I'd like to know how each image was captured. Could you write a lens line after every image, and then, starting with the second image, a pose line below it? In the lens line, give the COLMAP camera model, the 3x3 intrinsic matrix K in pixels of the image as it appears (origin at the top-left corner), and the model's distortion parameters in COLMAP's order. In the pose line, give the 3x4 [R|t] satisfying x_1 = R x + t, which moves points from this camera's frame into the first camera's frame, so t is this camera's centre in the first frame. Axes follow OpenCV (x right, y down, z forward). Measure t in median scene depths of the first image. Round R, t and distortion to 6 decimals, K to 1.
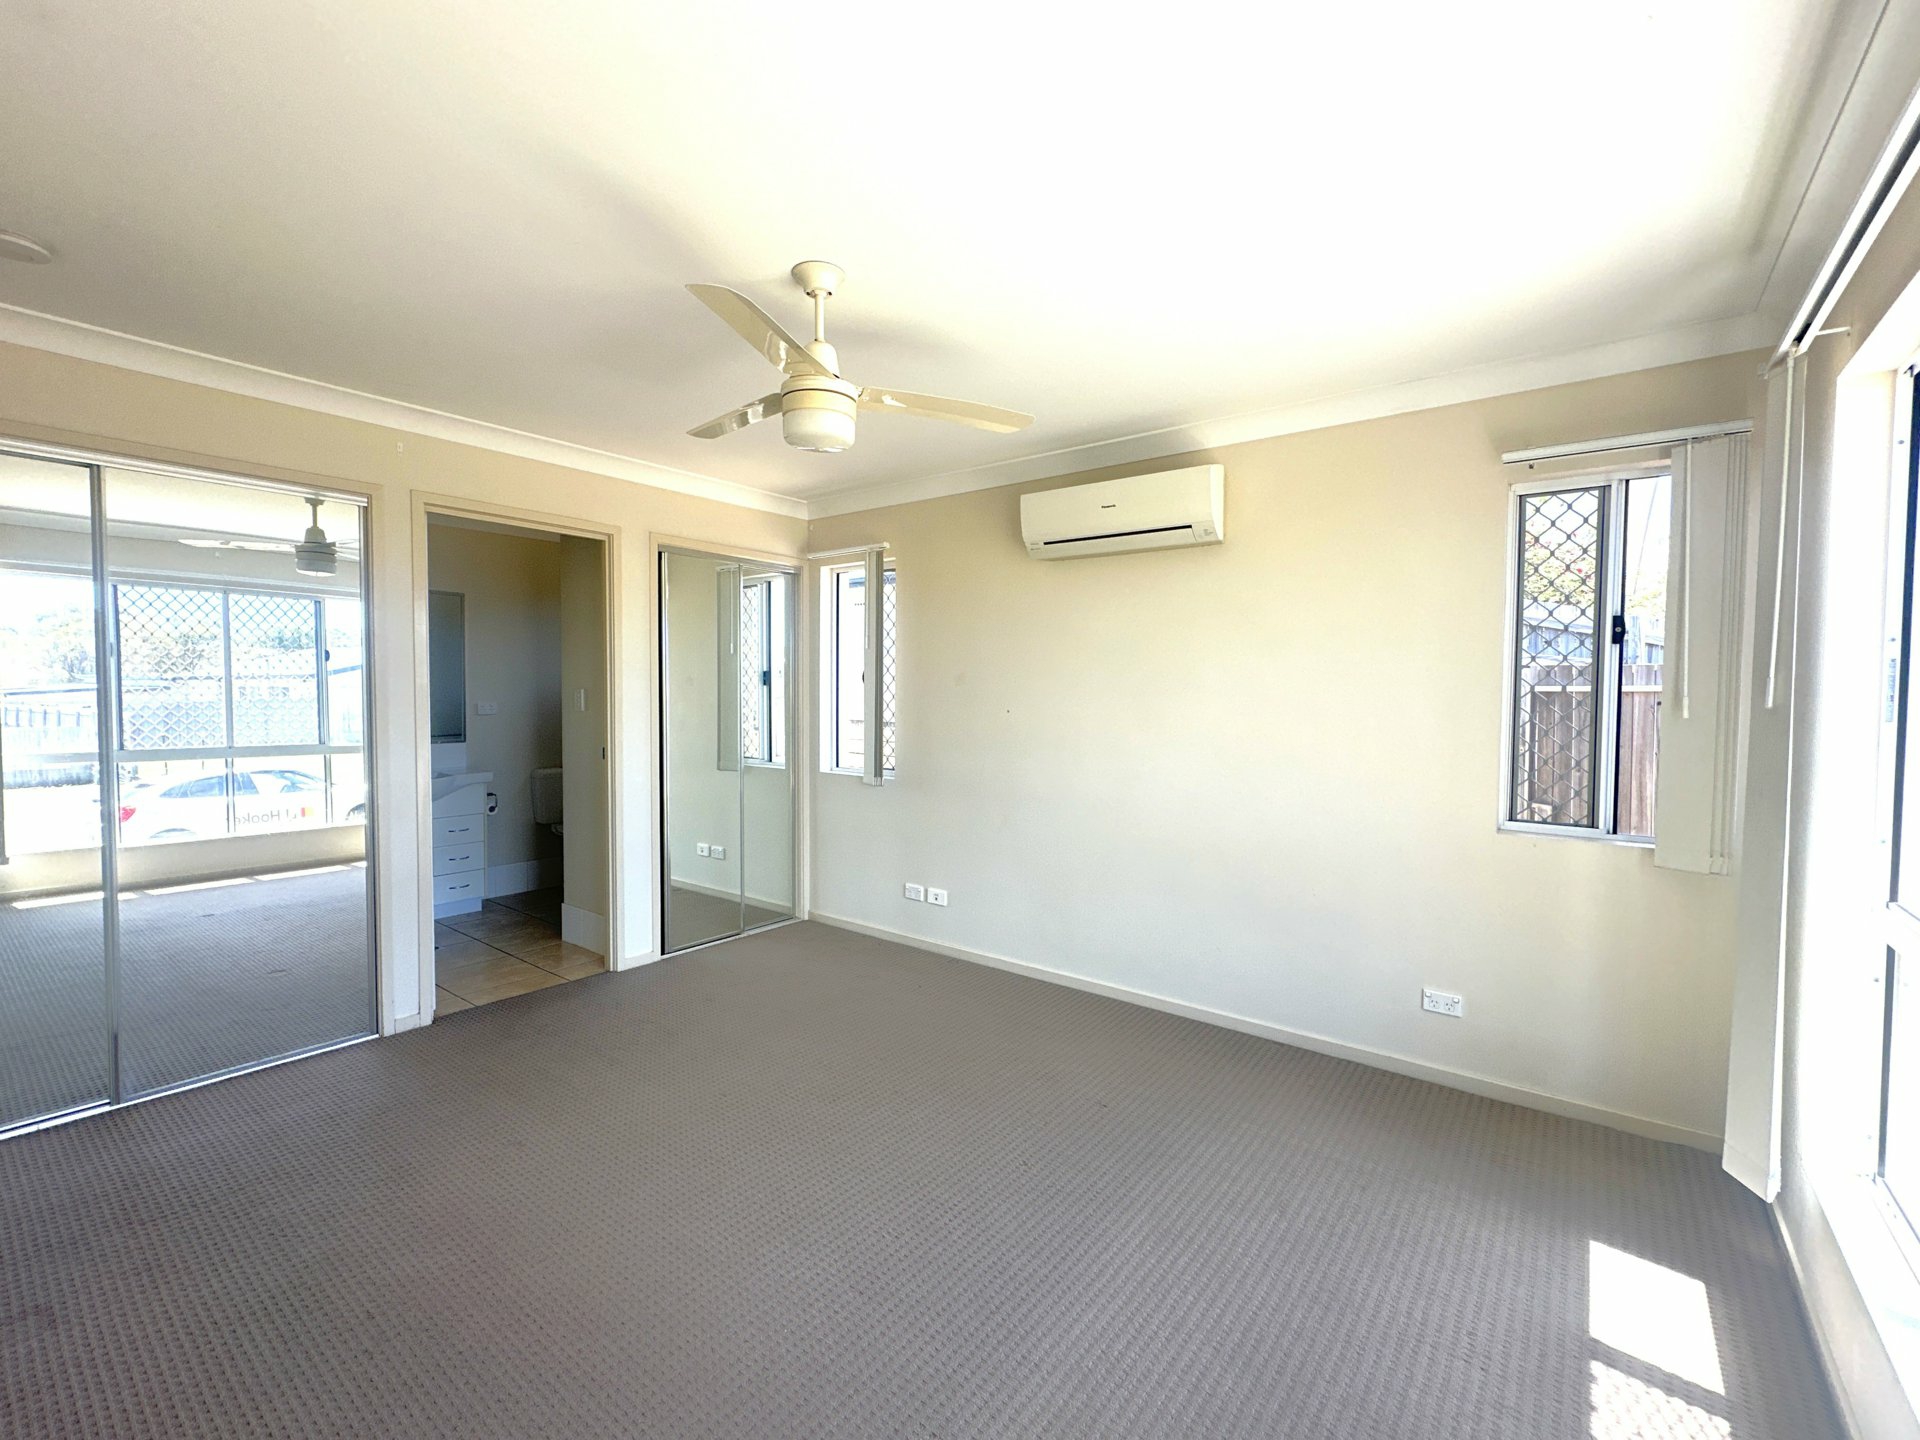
lens RADIAL K [[821.1, 0, 960.0], [0, 821.1, 720.0], [0, 0, 1]] dist [0.000005, 0.000003]
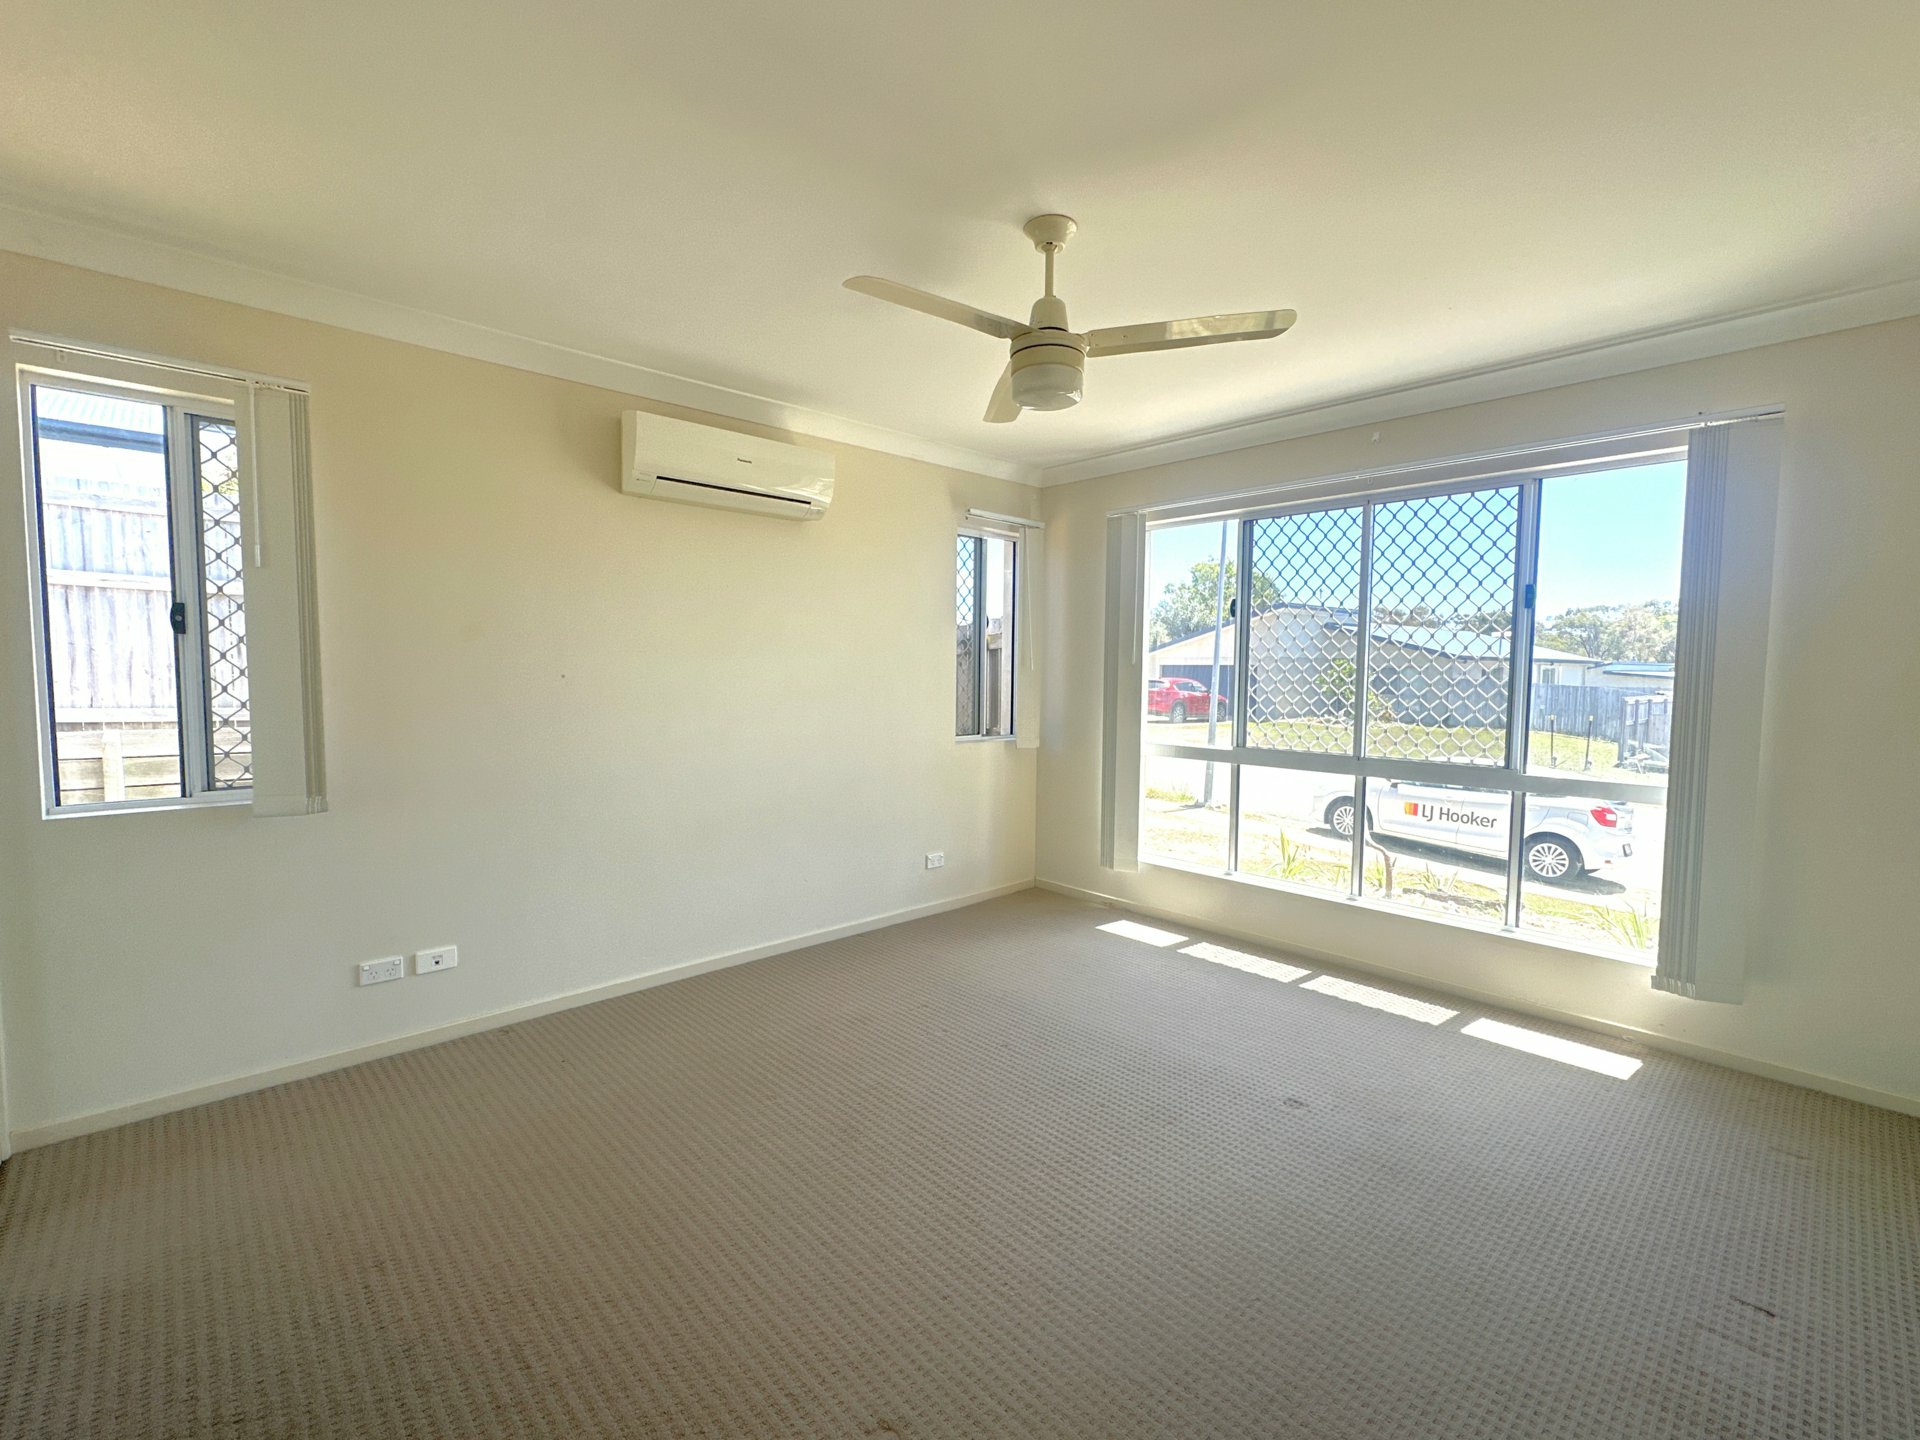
lens RADIAL K [[821.1, 0, 960.0], [0, 821.1, 720.0], [0, 0, 1]] dist [0.000005, 0.000003]
pose [[0.159830, -0.072581, 0.984473, -0.824572], [0.020592, 0.997321, 0.070185, -0.021392], [-0.986930, 0.009054, 0.160896, 0.652332]]
